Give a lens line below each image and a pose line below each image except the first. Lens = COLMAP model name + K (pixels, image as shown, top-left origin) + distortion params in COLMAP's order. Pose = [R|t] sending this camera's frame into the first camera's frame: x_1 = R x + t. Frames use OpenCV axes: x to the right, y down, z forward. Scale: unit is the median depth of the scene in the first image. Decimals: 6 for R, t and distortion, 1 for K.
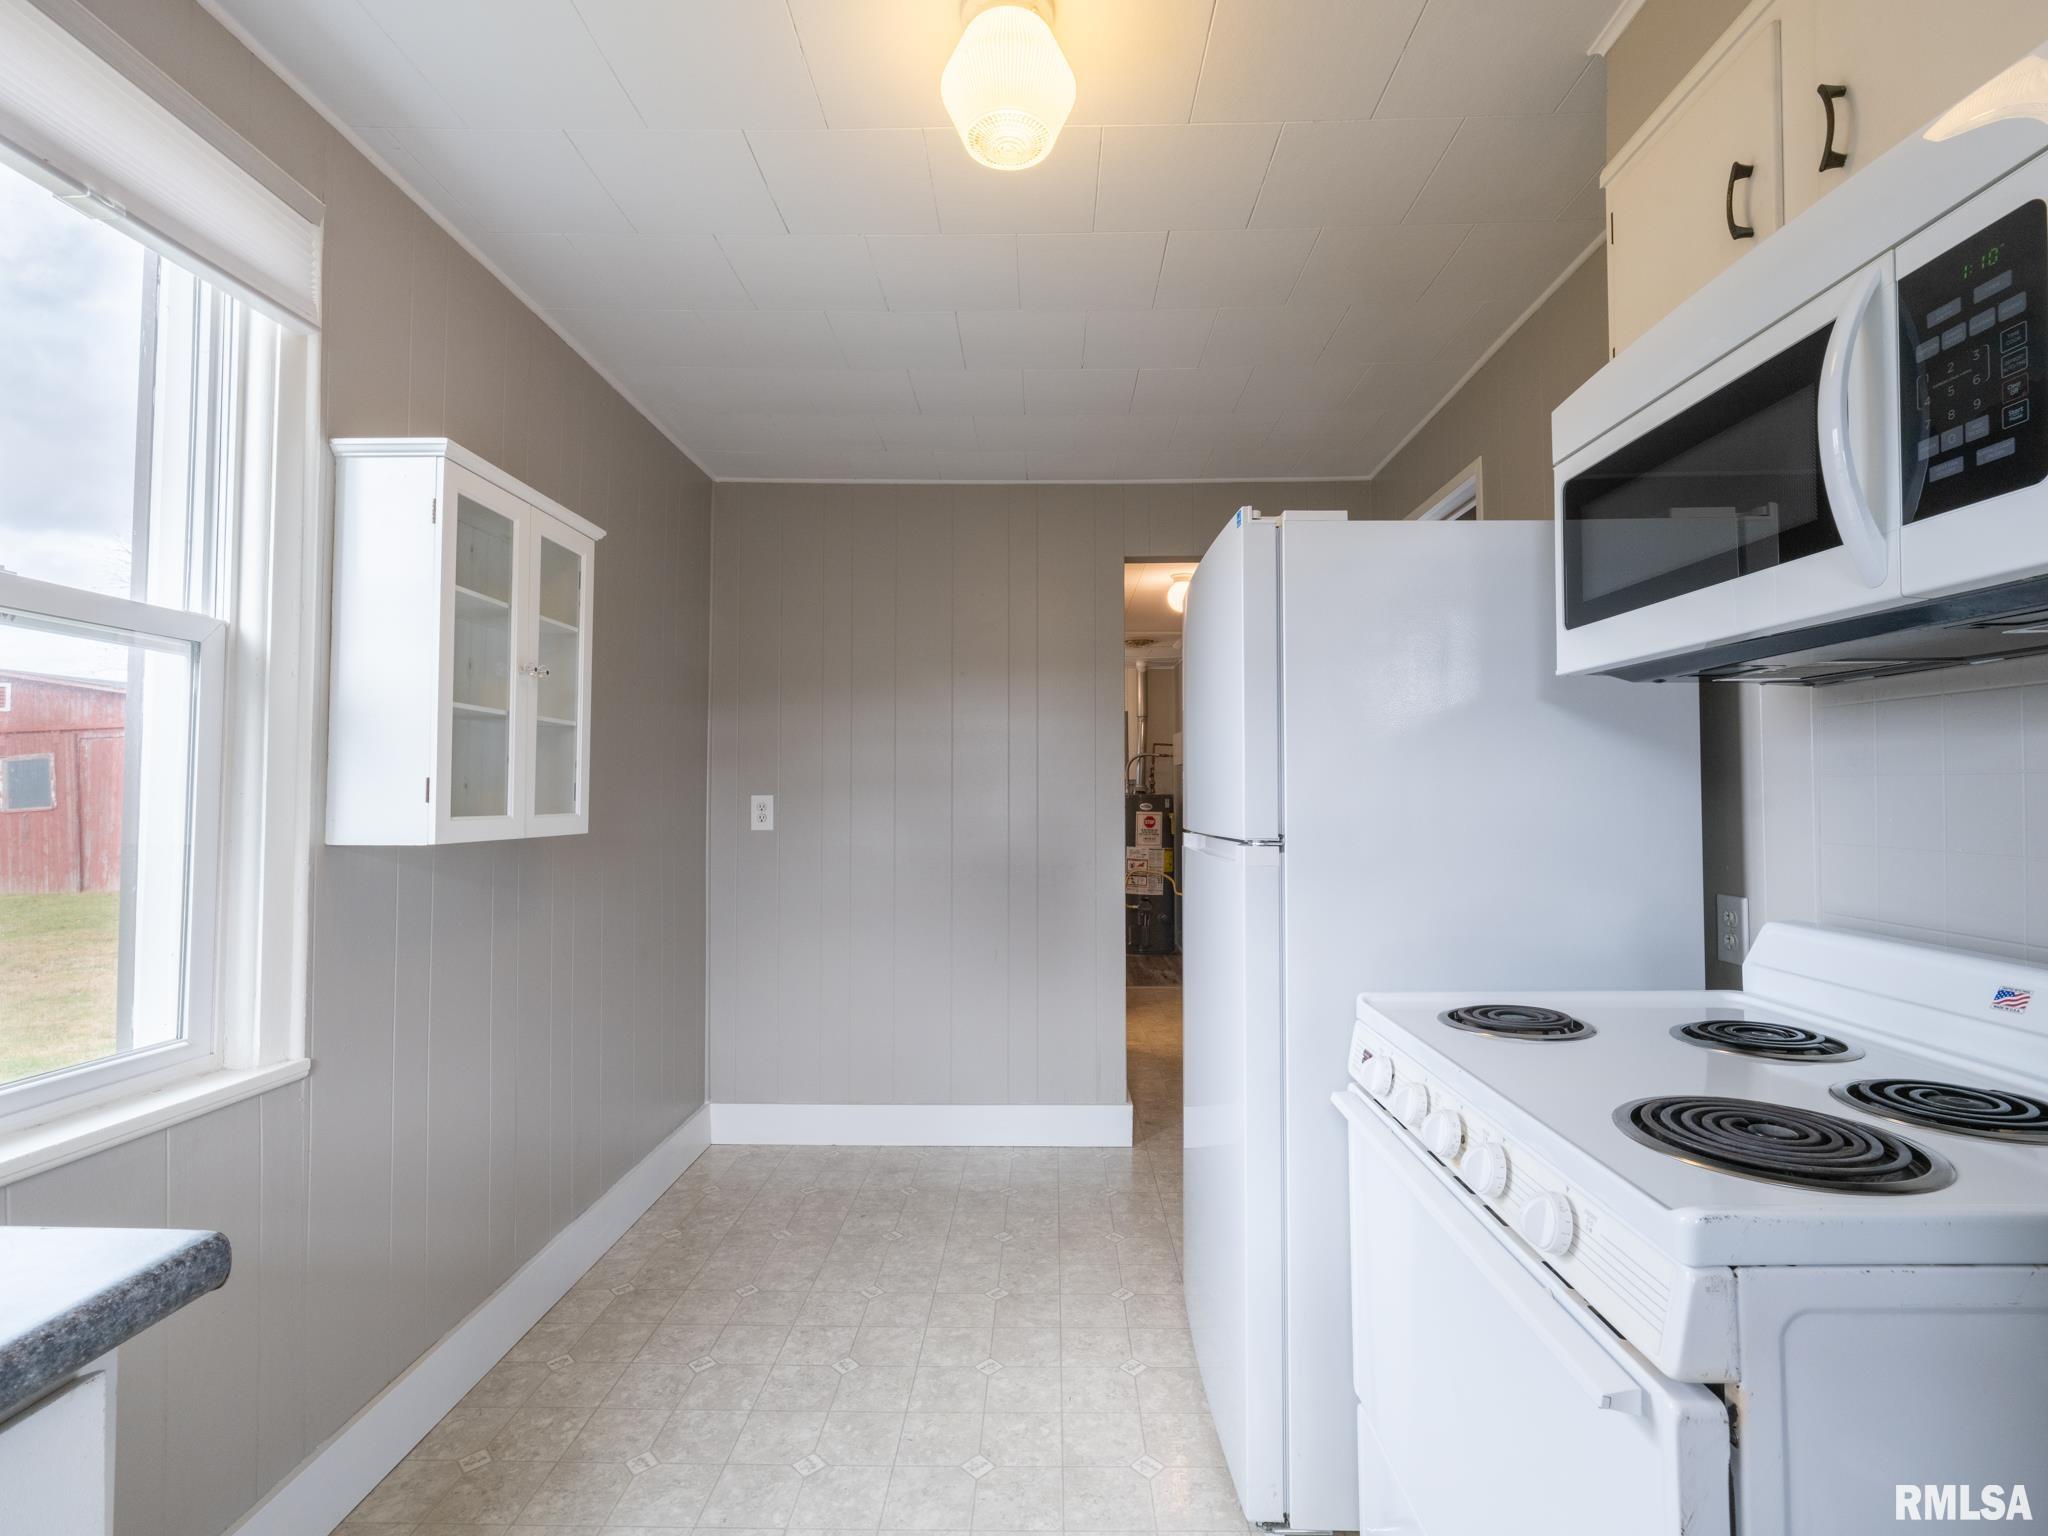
lens RADIAL K [[971.2, 0, 1035.1], [0, 971.2, 768.4], [0, 0, 1]] dist [-0.000542, 0.001485]
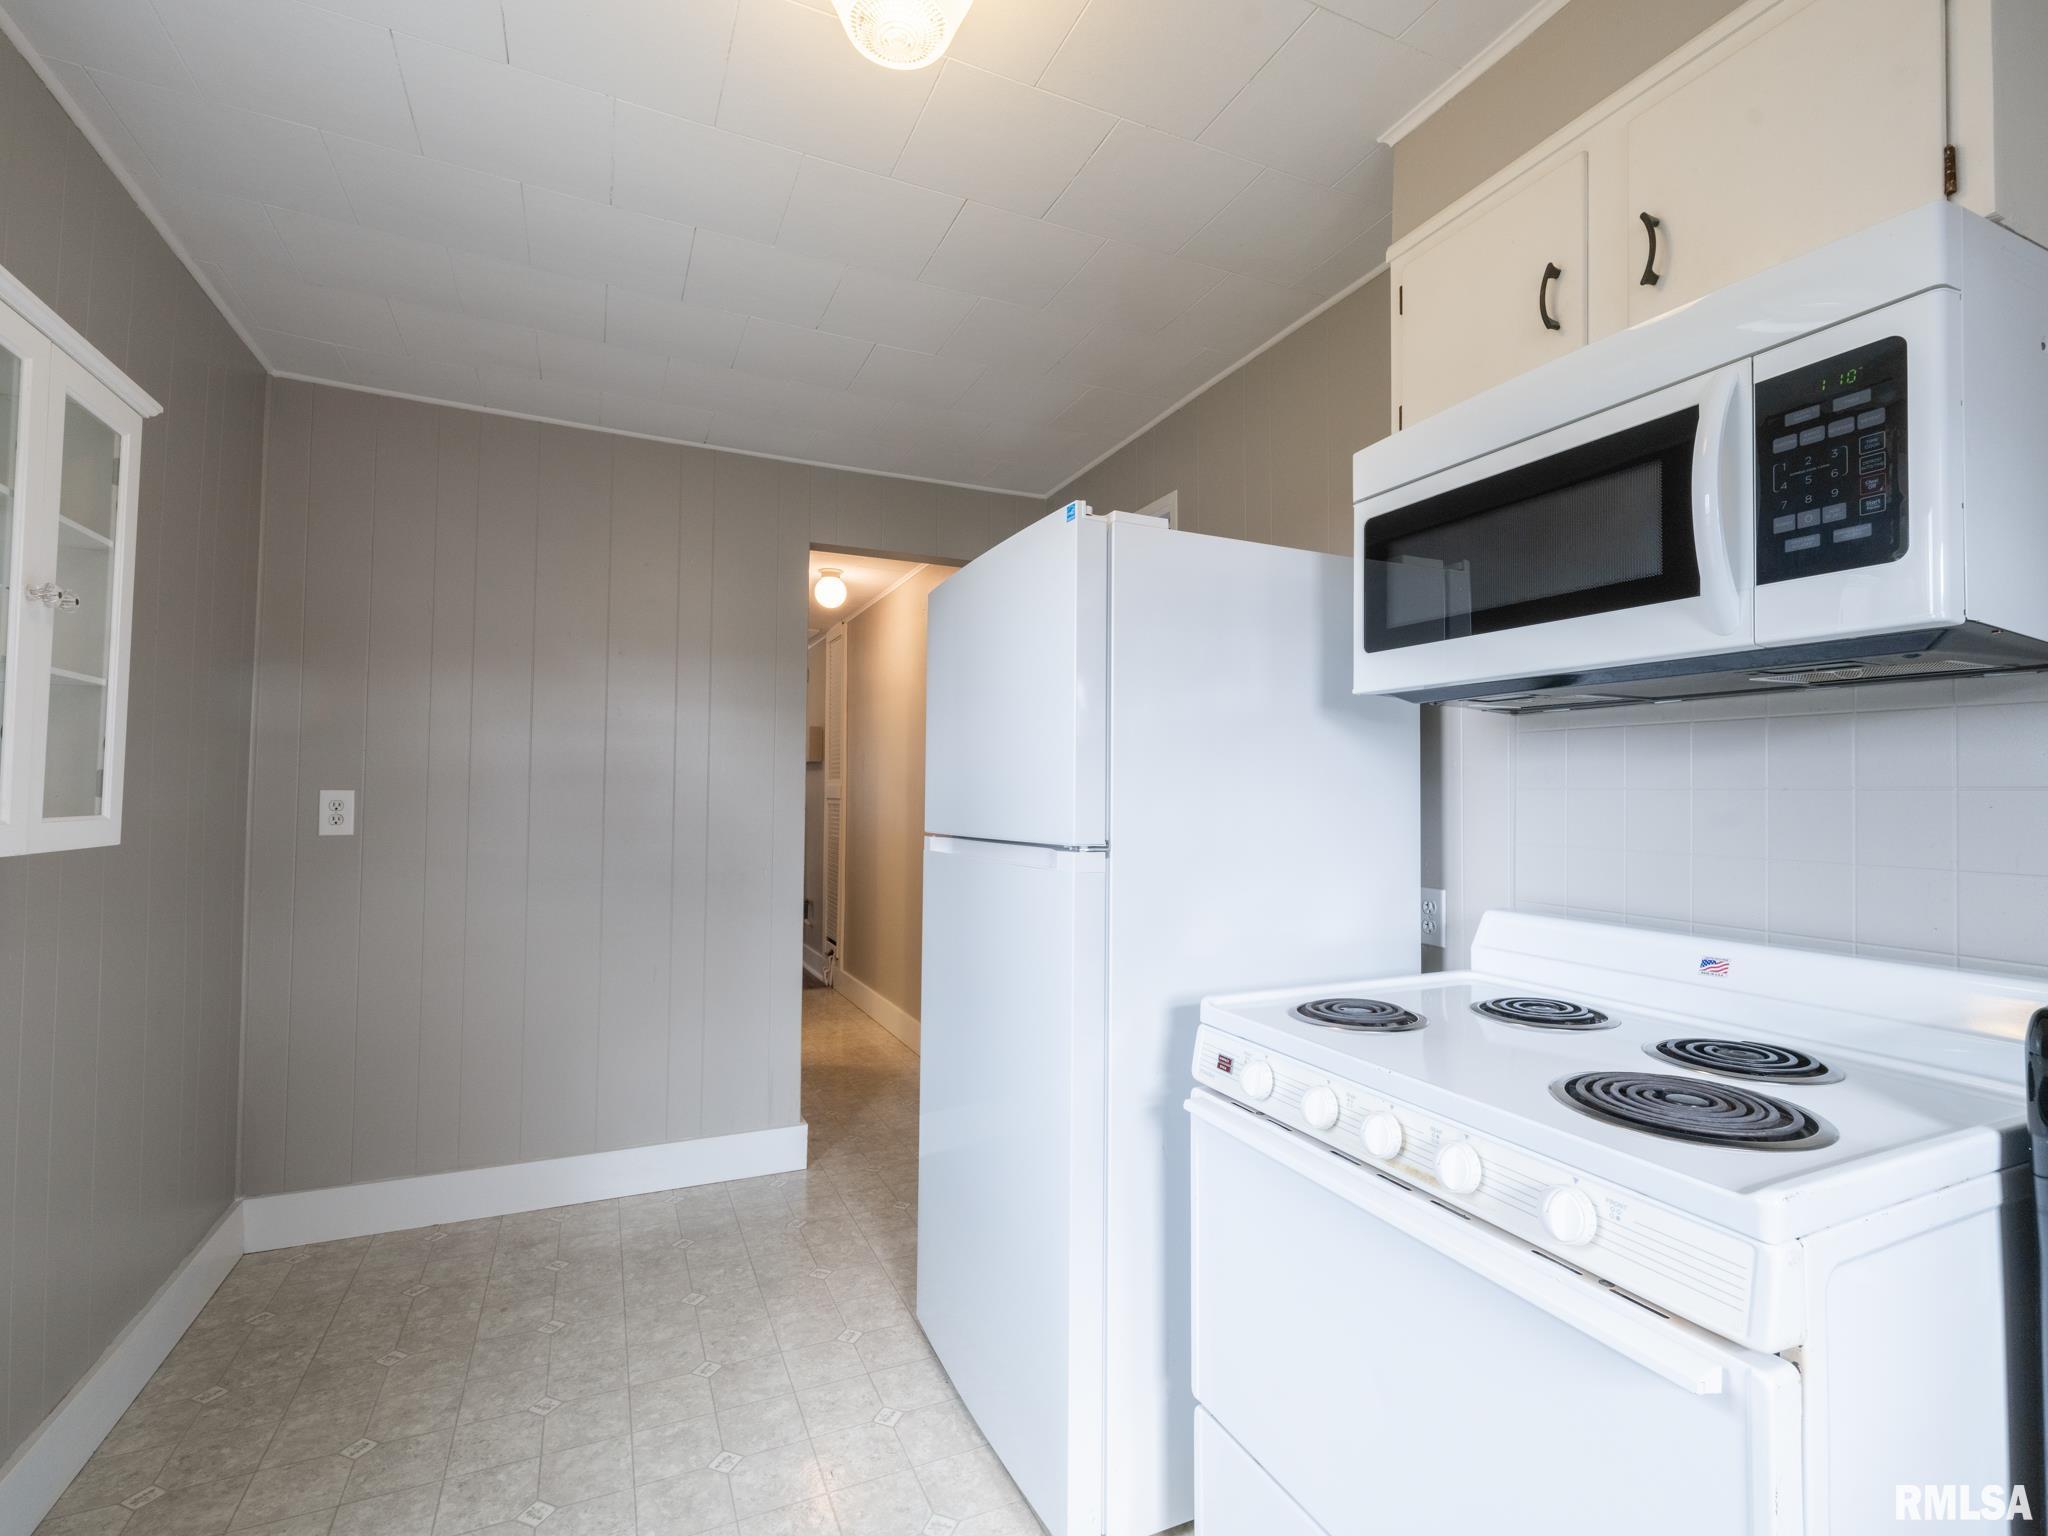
lens RADIAL K [[943.3, 0, 1024.0], [0, 943.3, 768.0], [0, 0, 1]] dist [0.000440, 0.000435]
pose [[0.902887, 0.023605, 0.429229, -0.208912], [-0.023322, 0.999710, -0.005920, 0.002870], [-0.429245, -0.004666, 0.903176, 0.158173]]
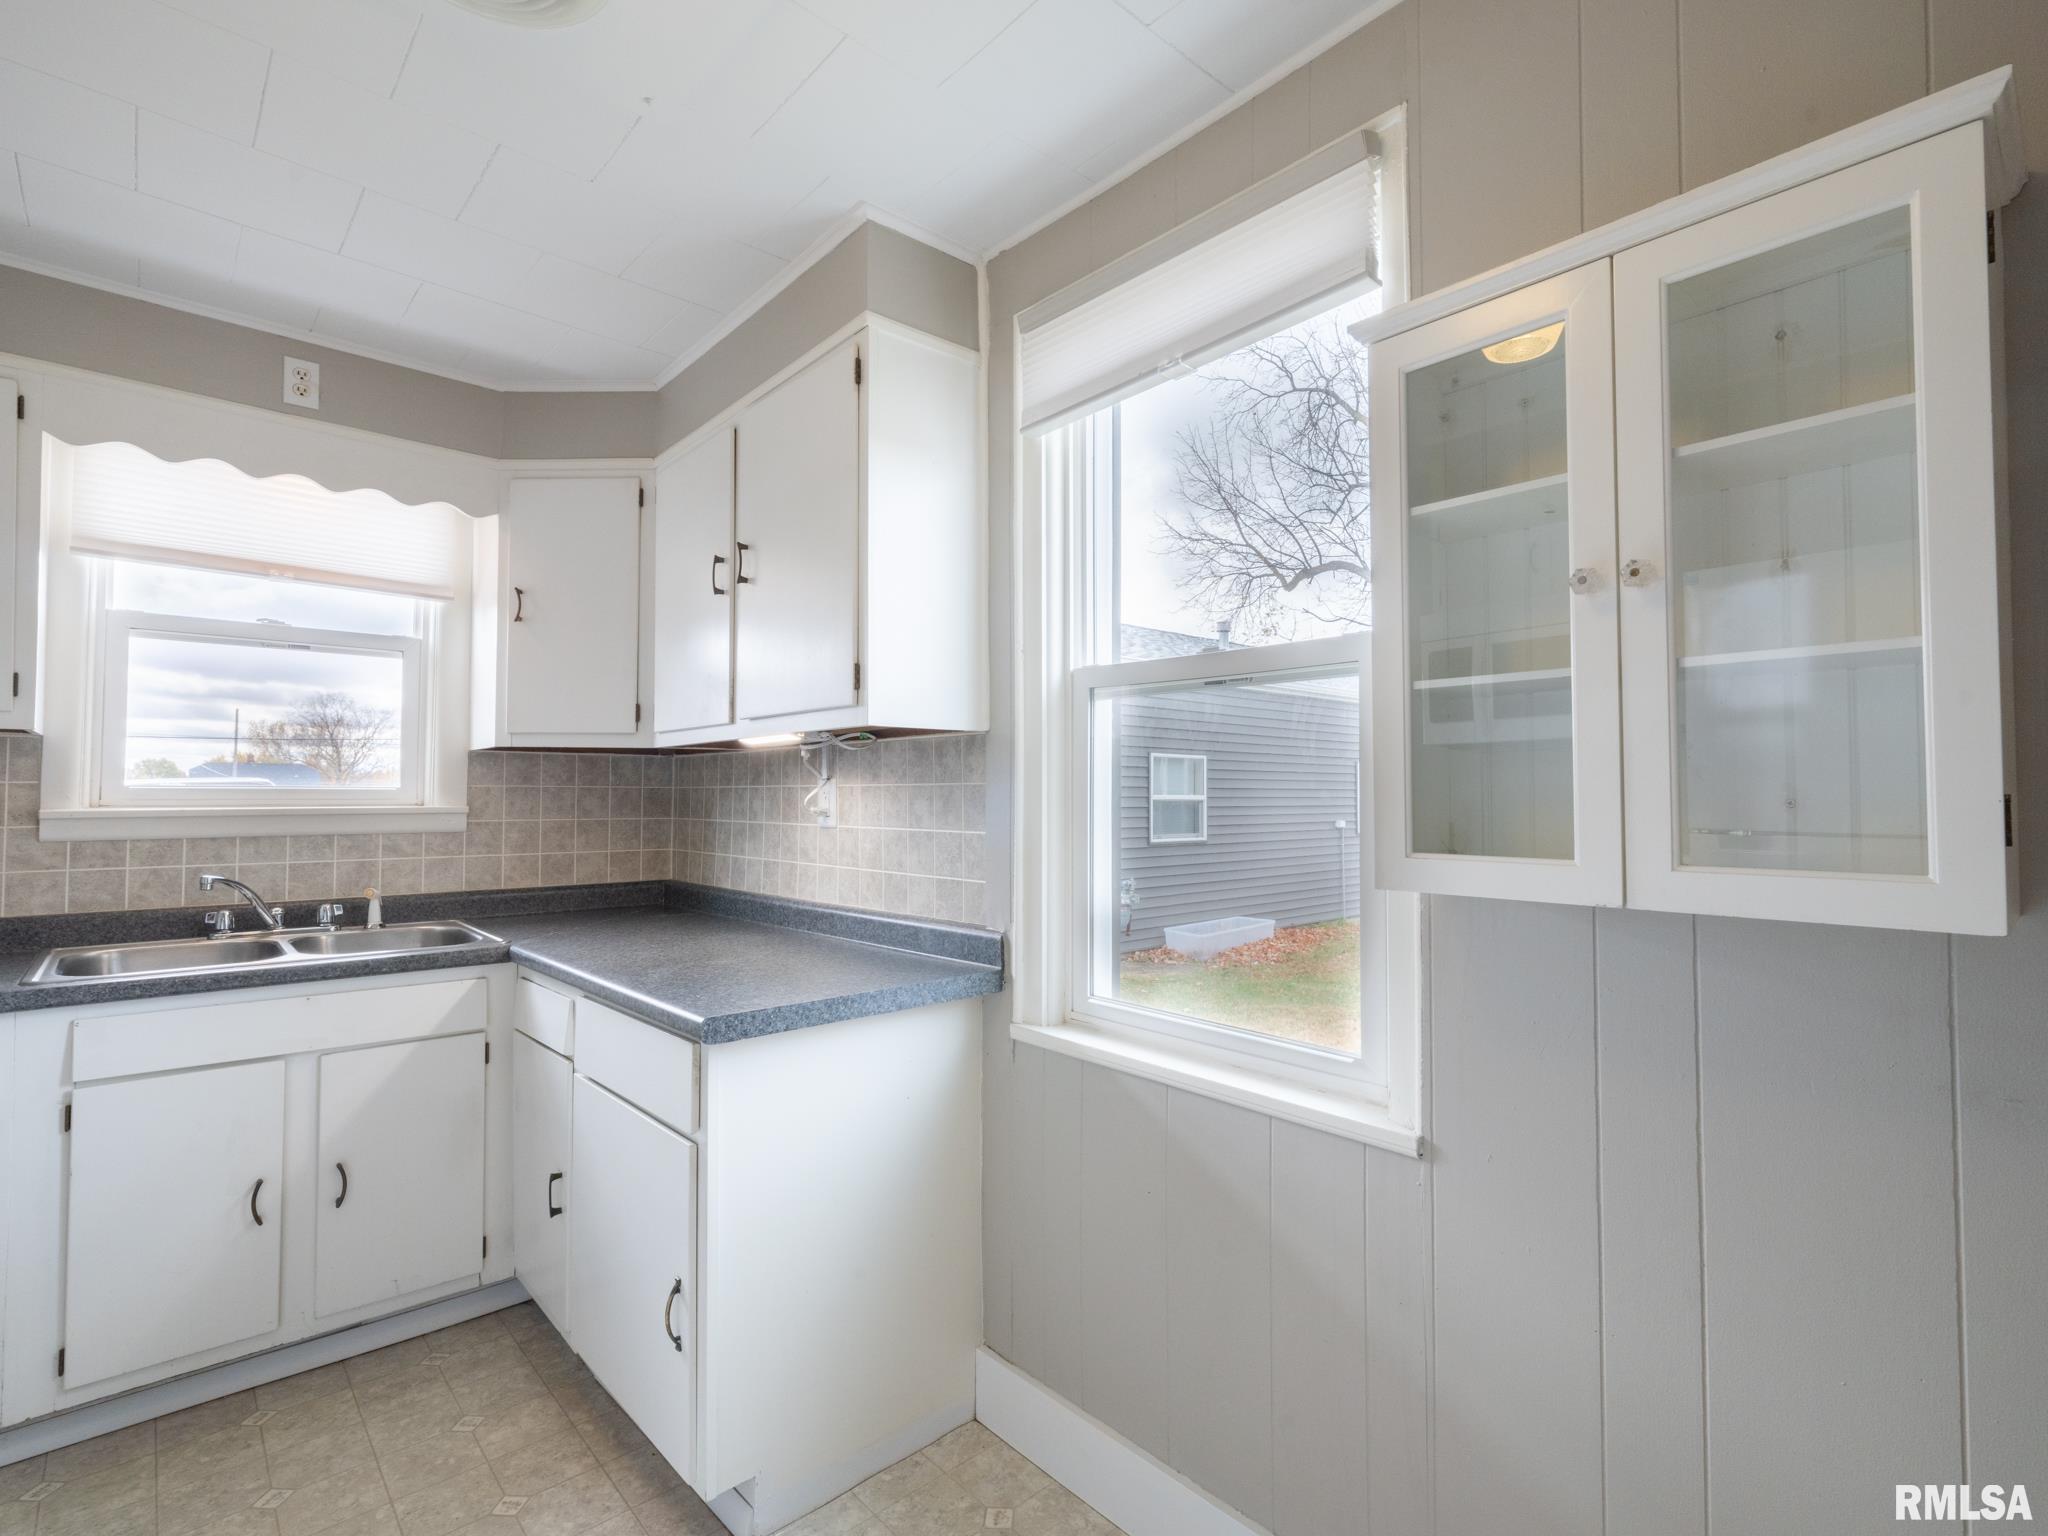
lens RADIAL K [[983.8, 0, 1071.0], [0, 983.8, 769.2], [0, 0, 1]] dist [-0.000070, 0.000384]
pose [[-0.721920, -0.031411, -0.691263, 0.039664], [0.011395, 0.998294, -0.057263, 0.027061], [0.691883, -0.049216, -0.720330, 1.231539]]
